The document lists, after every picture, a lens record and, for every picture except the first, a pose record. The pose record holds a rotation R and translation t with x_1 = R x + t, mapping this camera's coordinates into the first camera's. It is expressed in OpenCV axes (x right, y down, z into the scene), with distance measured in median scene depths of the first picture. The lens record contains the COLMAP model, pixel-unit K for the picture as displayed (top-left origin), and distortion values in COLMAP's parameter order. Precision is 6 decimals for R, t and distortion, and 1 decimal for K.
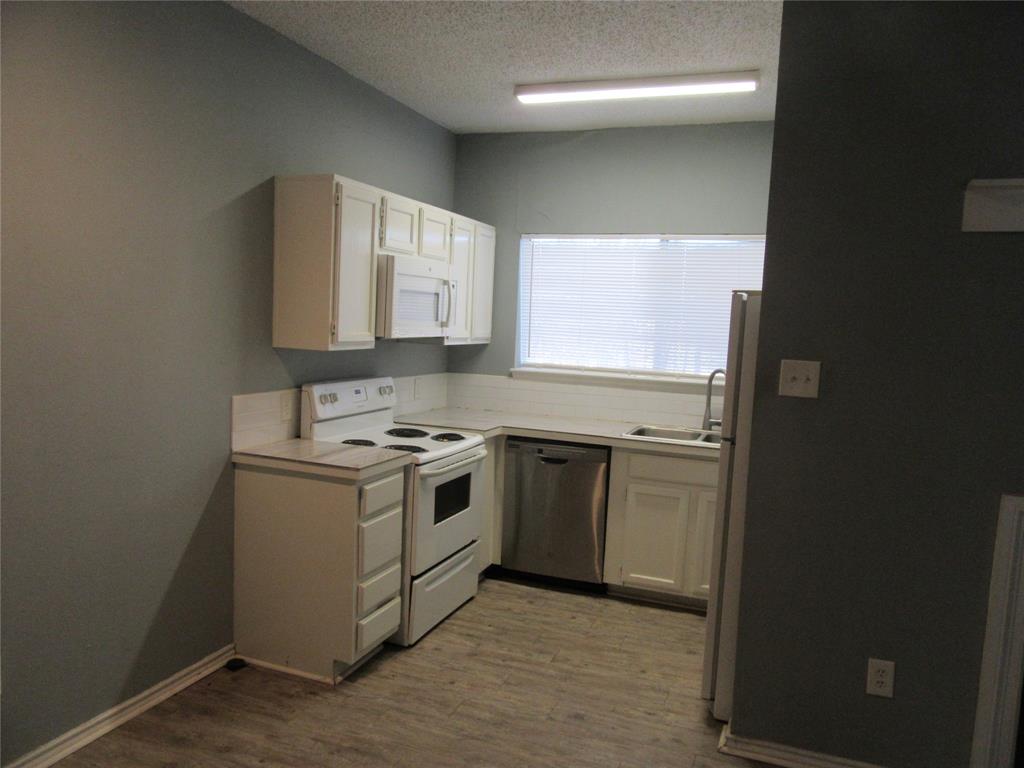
lens RADIAL K [[751.6, 0, 512.0], [0, 751.6, 384.0], [0, 0, 1]] dist [0.001559, -0.000019]
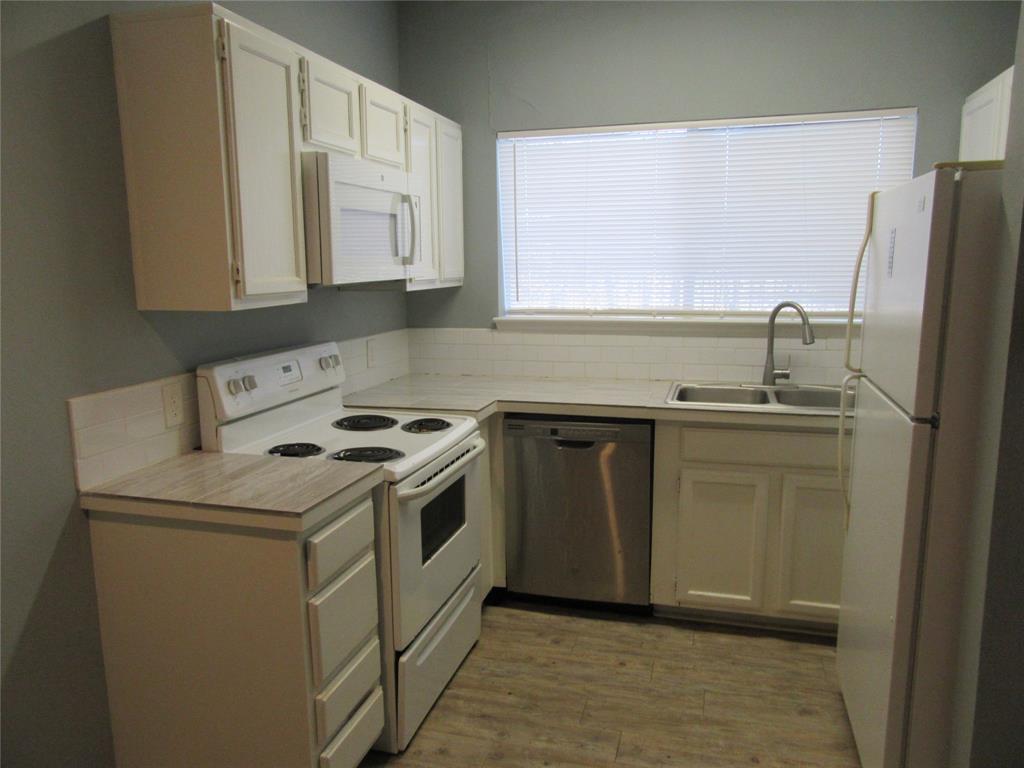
lens RADIAL K [[757.7, 0, 512.0], [0, 757.7, 384.0], [0, 0, 1]] dist [-0.007564, -0.000319]
pose [[0.994417, -0.069104, 0.079741, -0.061550], [0.062902, 0.994980, 0.077831, -0.016071], [-0.084719, -0.072381, 0.993772, 0.315961]]
